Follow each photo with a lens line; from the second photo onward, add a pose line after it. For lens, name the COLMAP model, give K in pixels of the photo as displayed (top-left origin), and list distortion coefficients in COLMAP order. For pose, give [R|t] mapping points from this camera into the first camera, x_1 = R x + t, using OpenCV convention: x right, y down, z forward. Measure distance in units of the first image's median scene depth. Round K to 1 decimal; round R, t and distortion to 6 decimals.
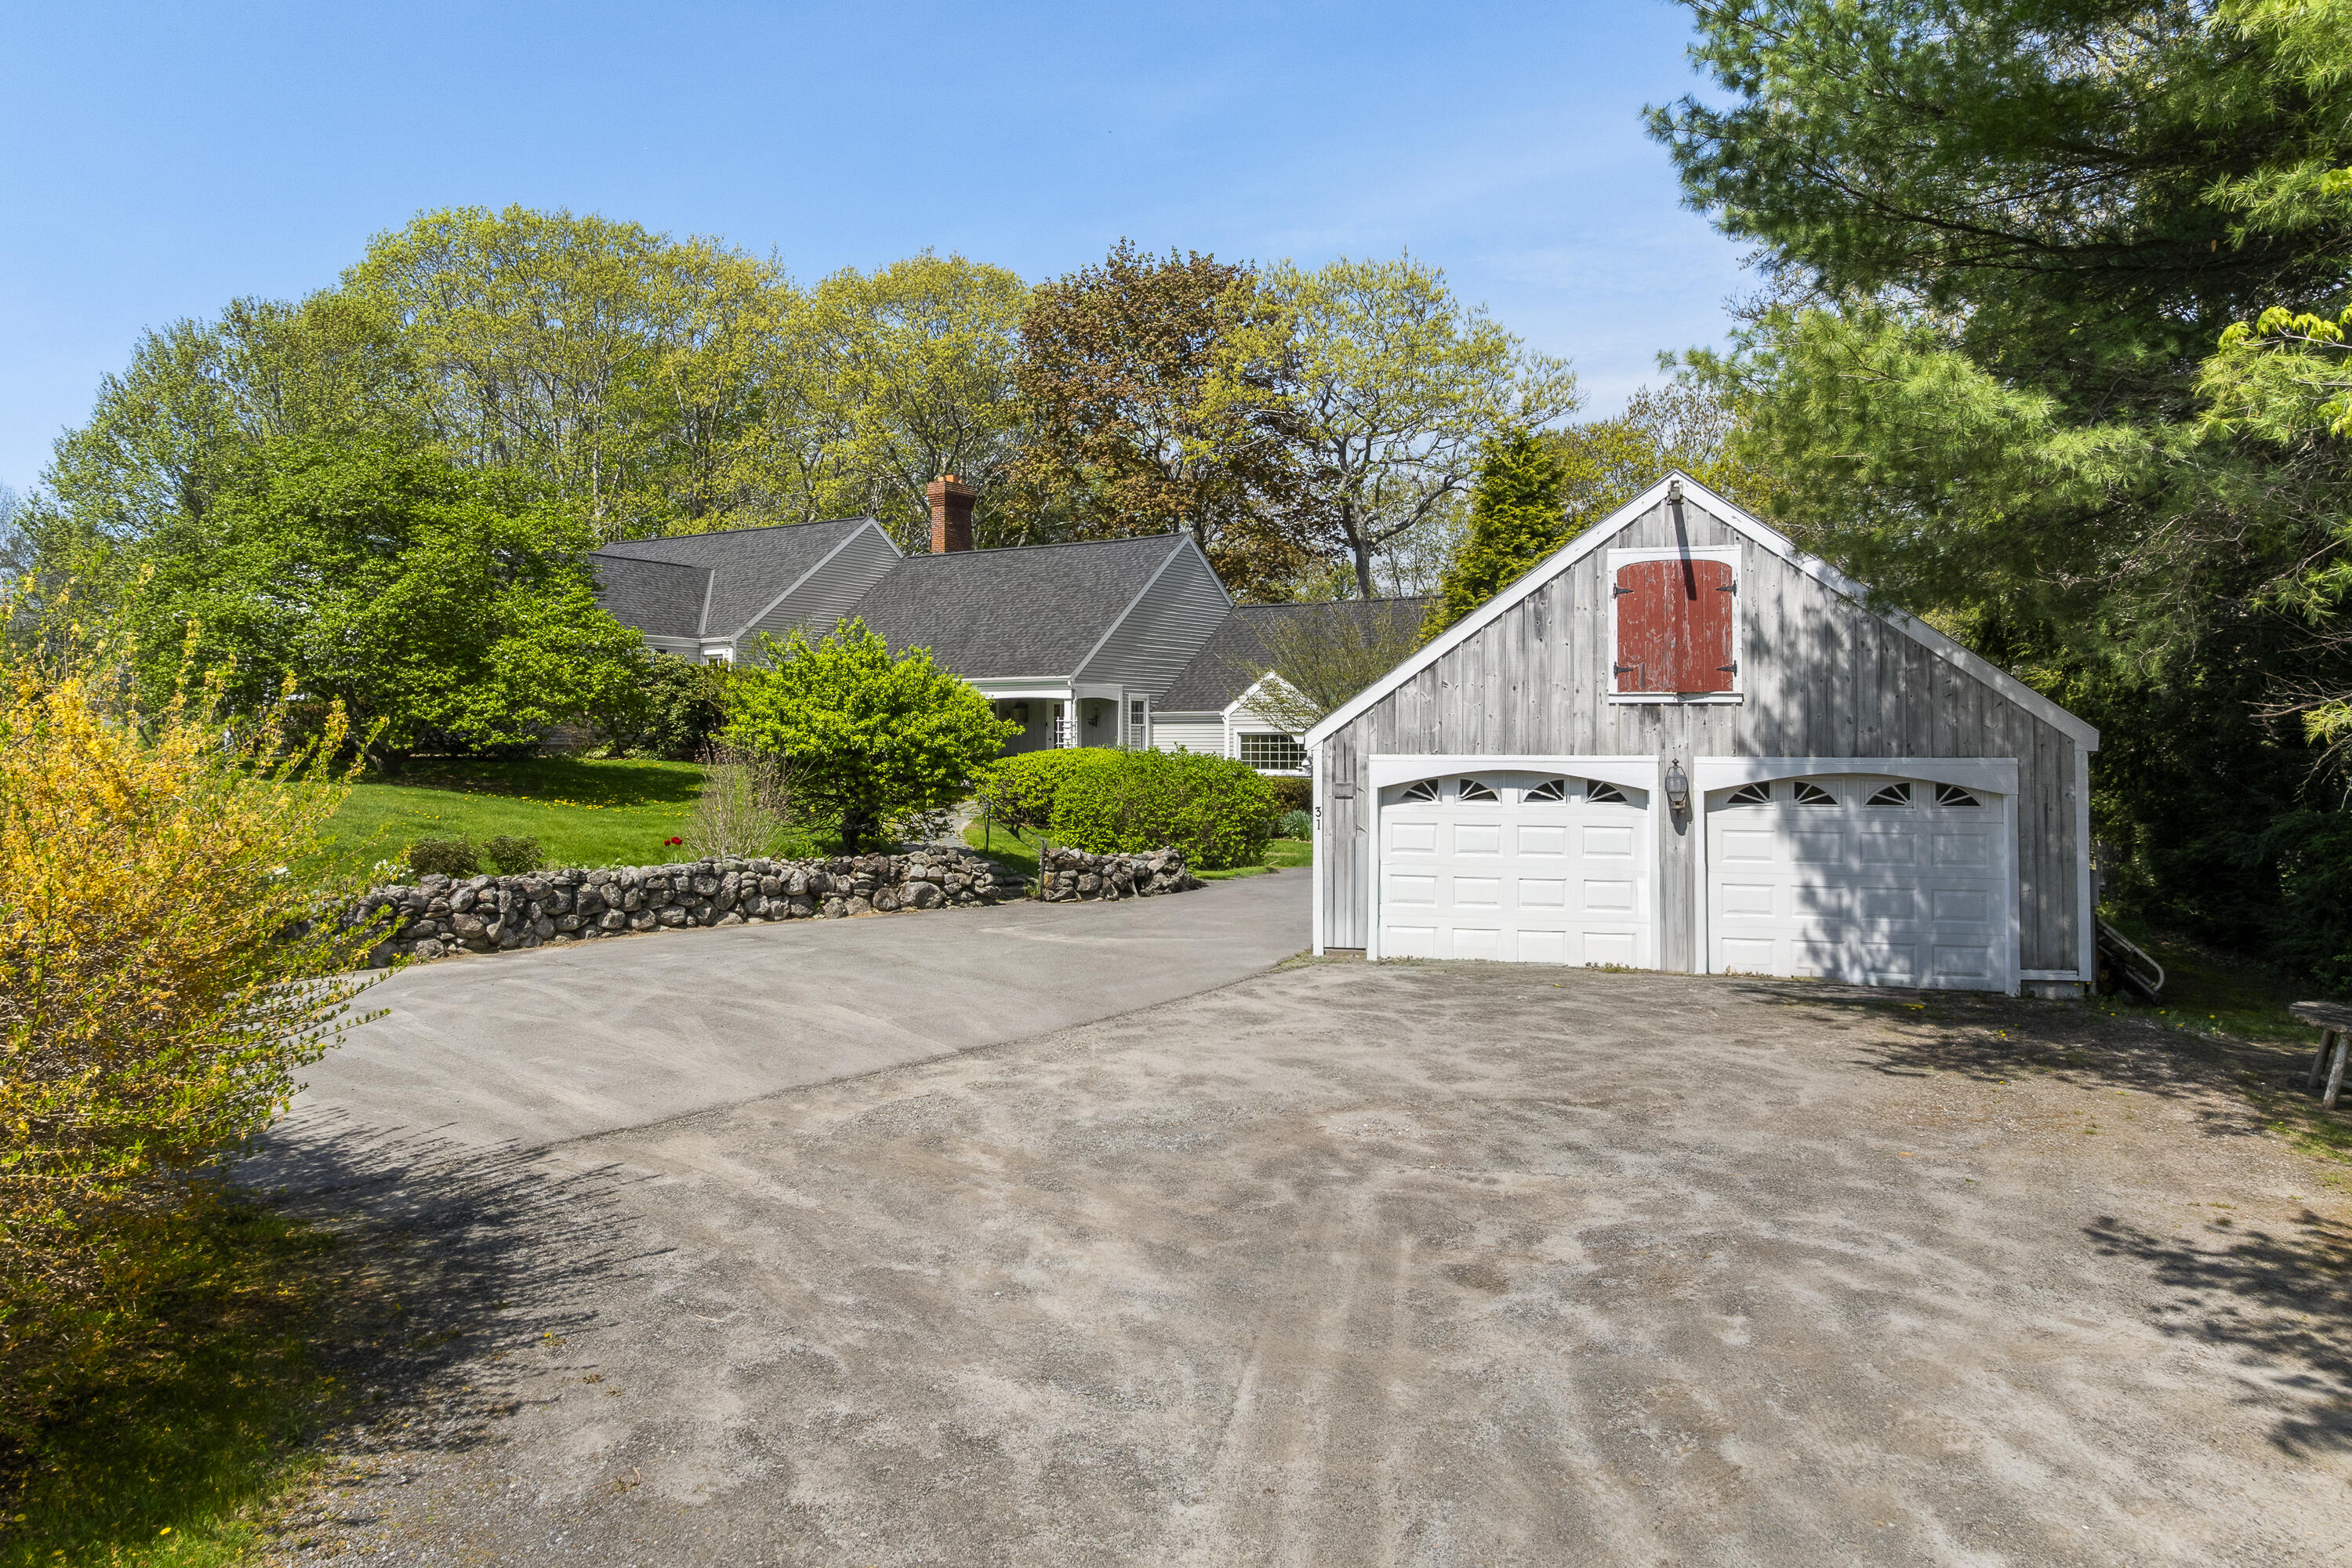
lens RADIAL K [[1667.9, 0, 1172.4], [0, 1667.9, 721.4], [0, 0, 1]] dist [-0.001780, -0.003435]
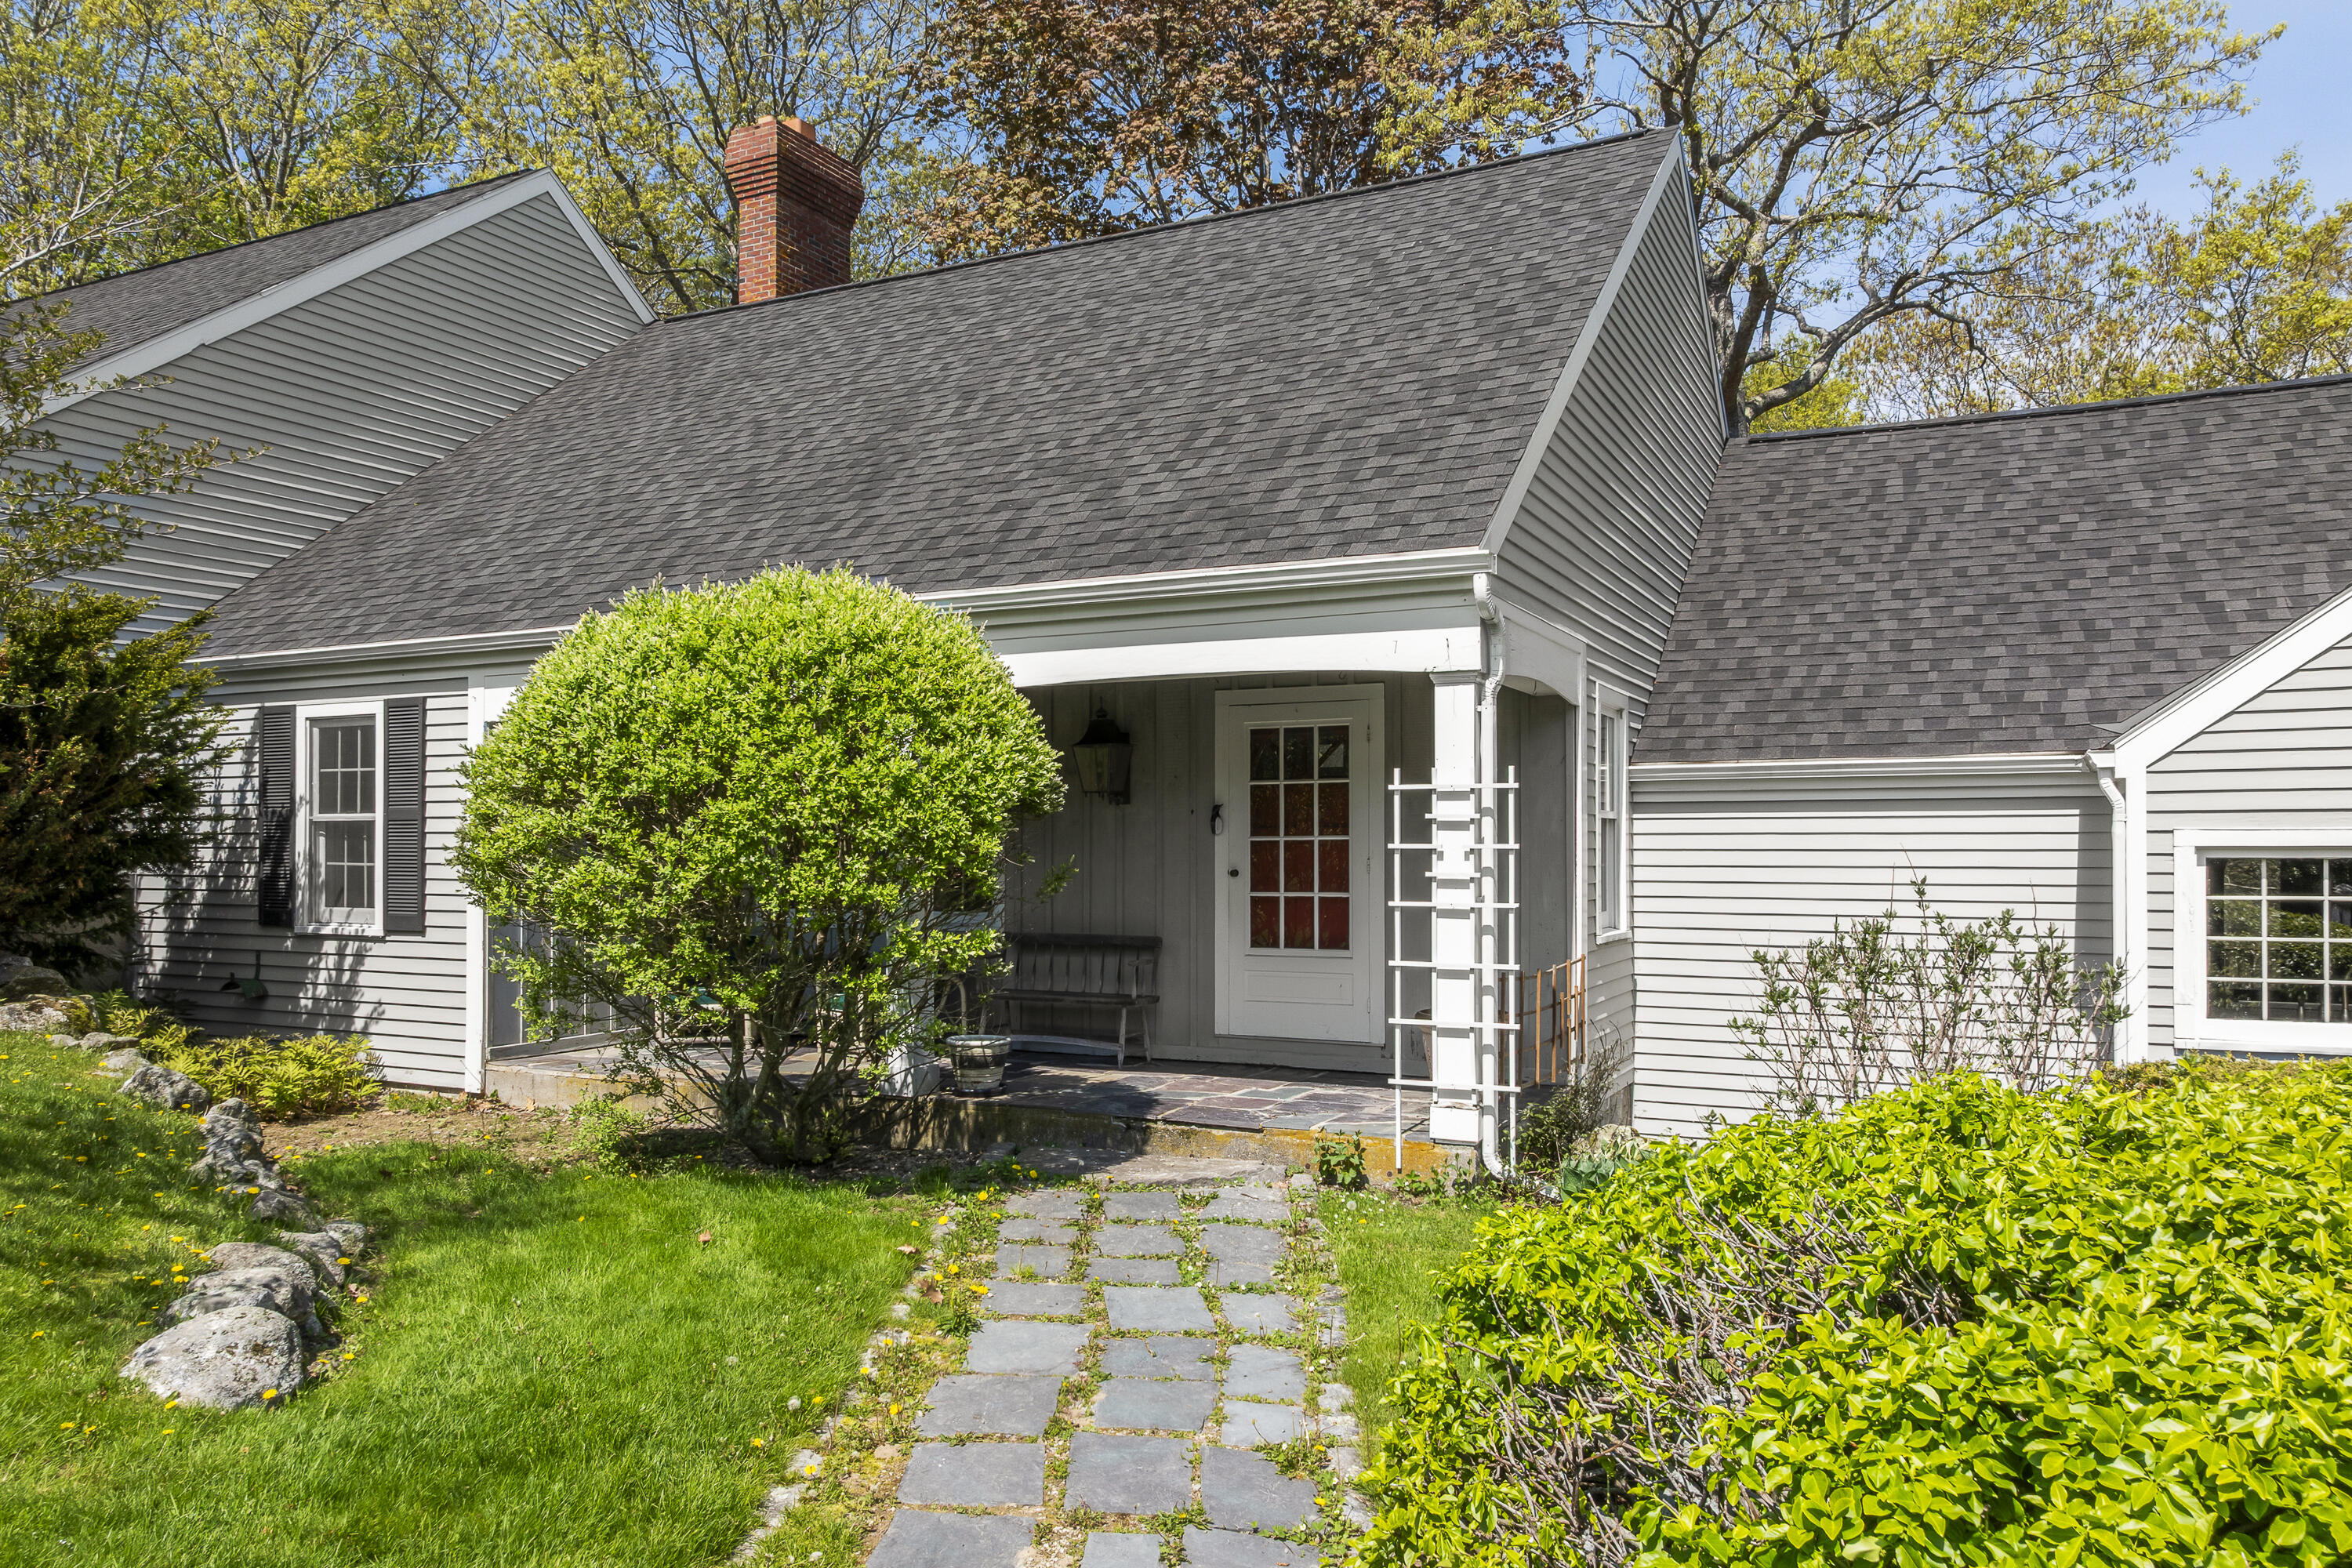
lens RADIAL K [[1648.5, 0, 1173.9], [0, 1648.5, 818.0], [0, 0, 1]] dist [-0.006495, -0.000204]
pose [[0.994455, 0.004853, 0.105054, -0.083904], [-0.004751, 0.999988, -0.001225, 0.002621], [-0.105058, 0.000719, 0.994466, 0.596784]]
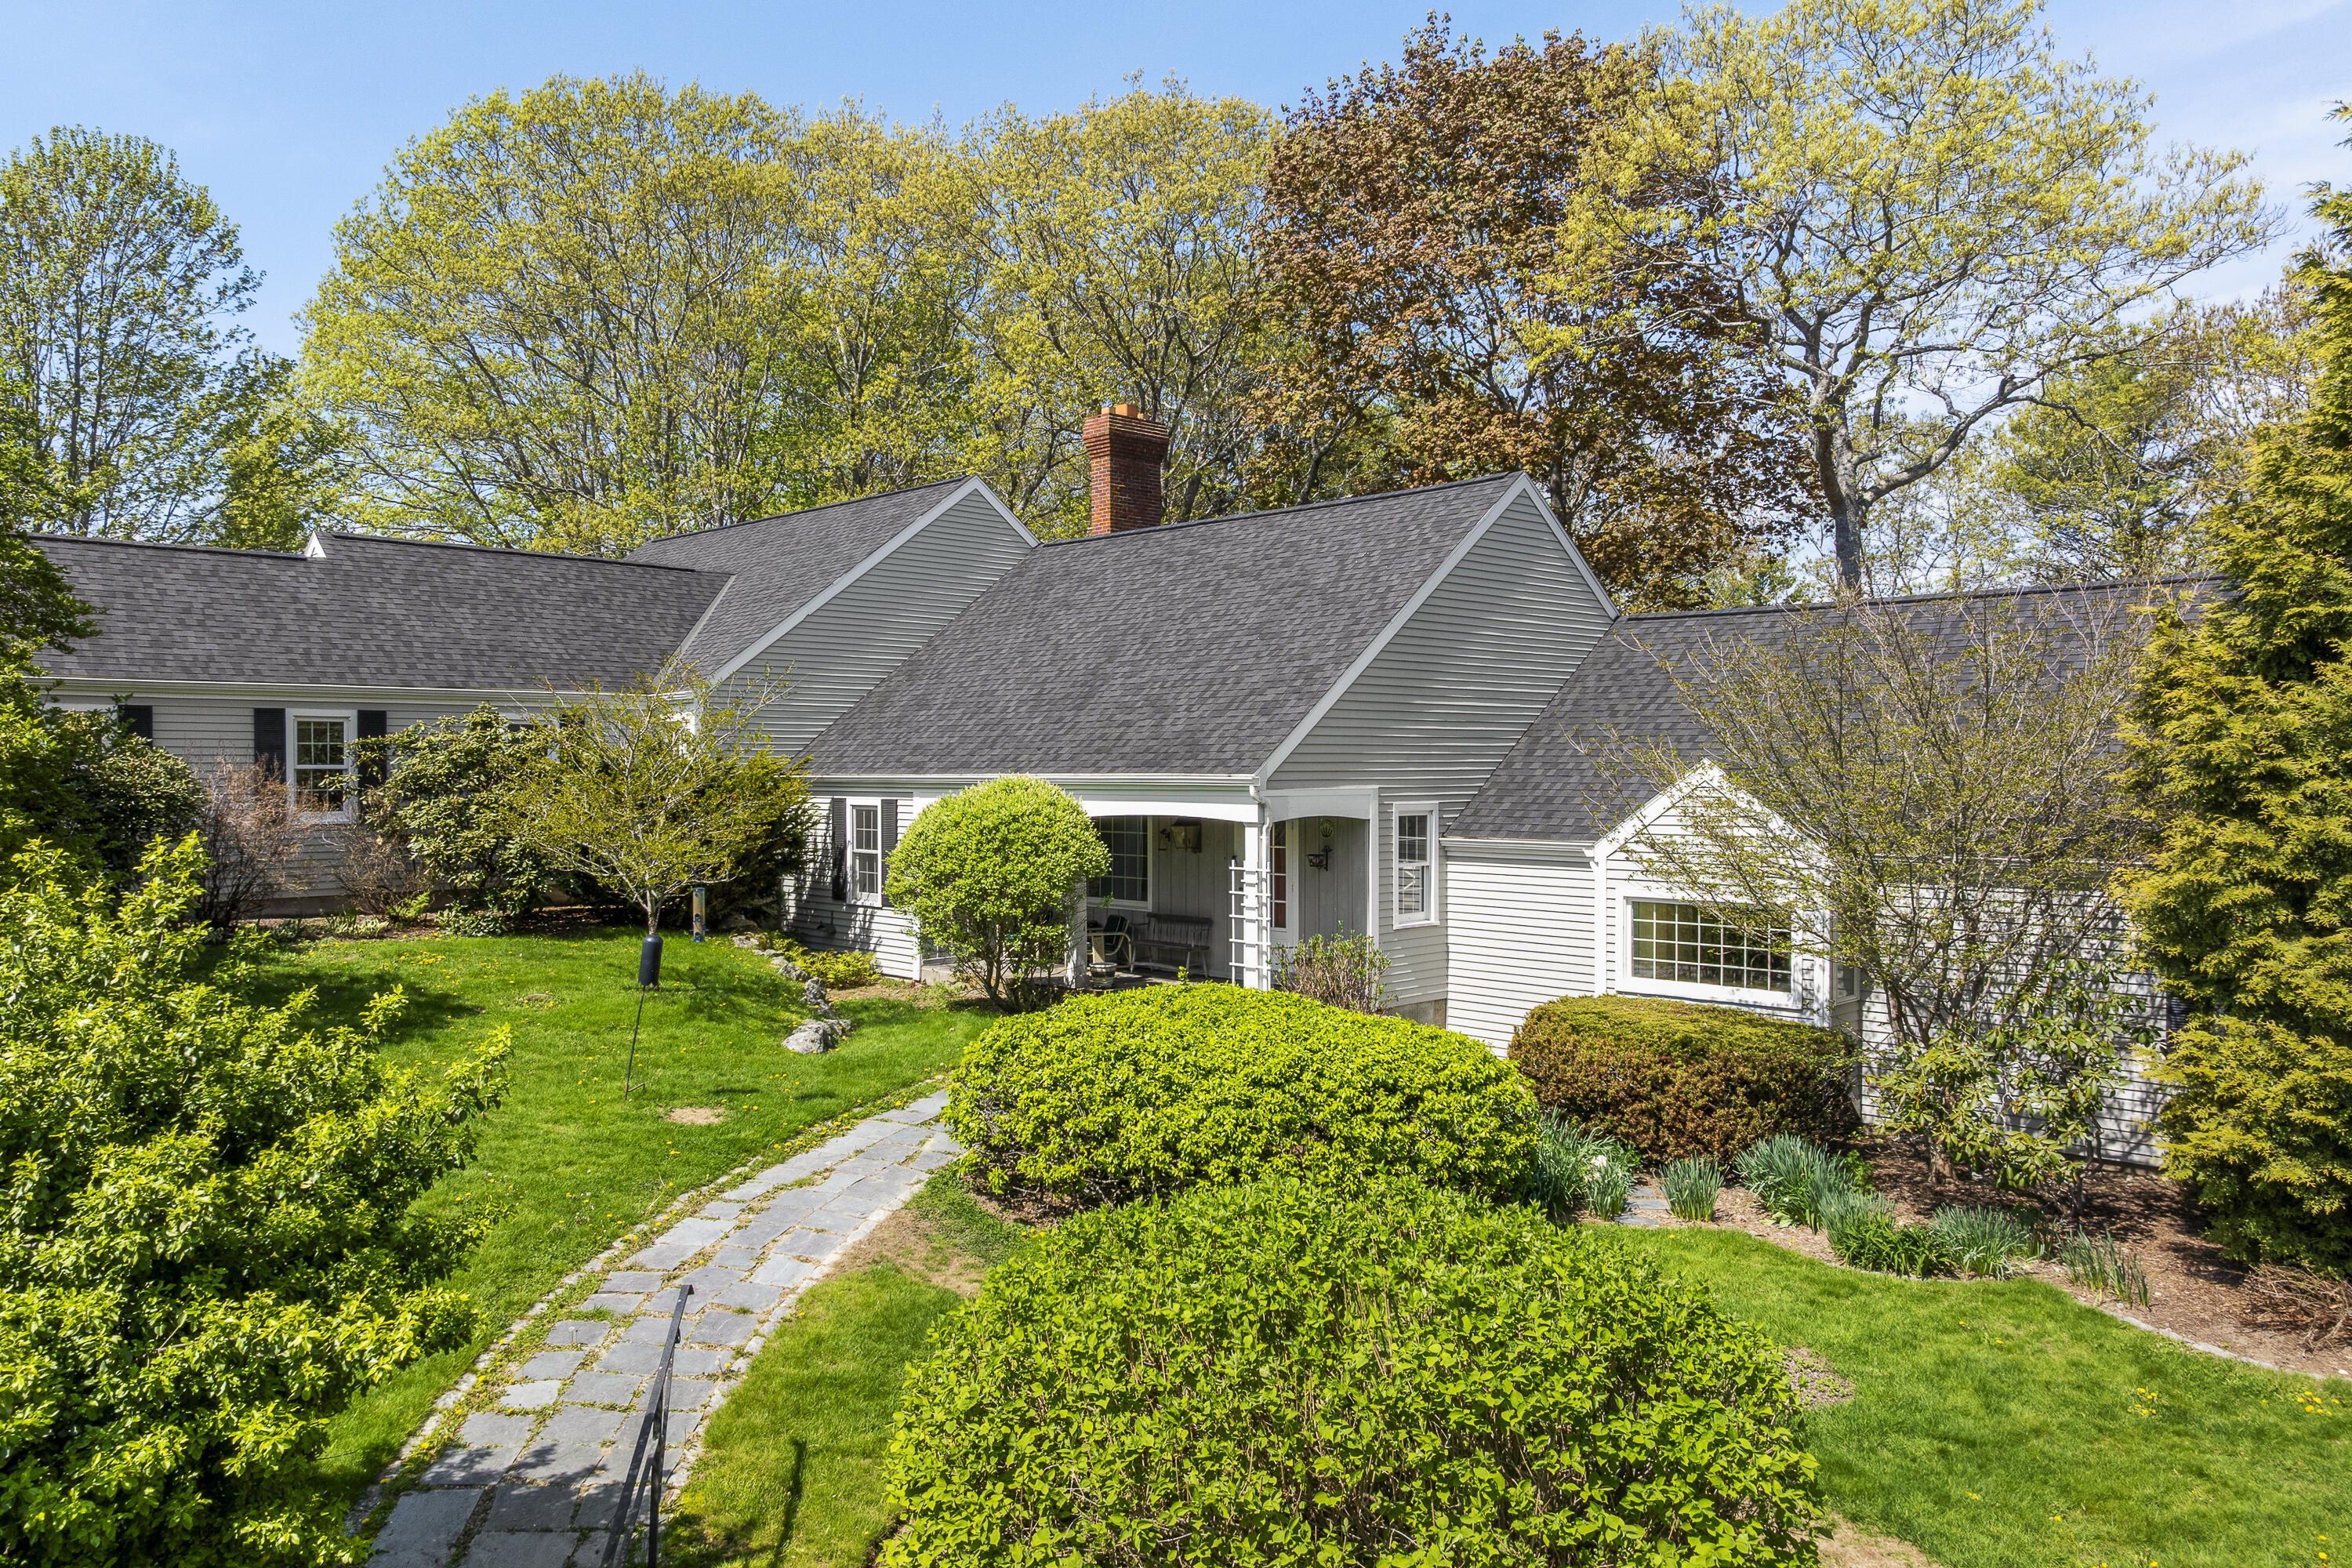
lens RADIAL K [[1667.9, 0, 1172.4], [0, 1667.9, 721.4], [0, 0, 1]] dist [-0.001780, -0.003435]
pose [[0.974443, -0.005122, -0.224577, 0.015840], [0.003745, 0.999971, -0.006557, -0.028625], [0.224604, 0.005549, 0.974434, 0.392818]]
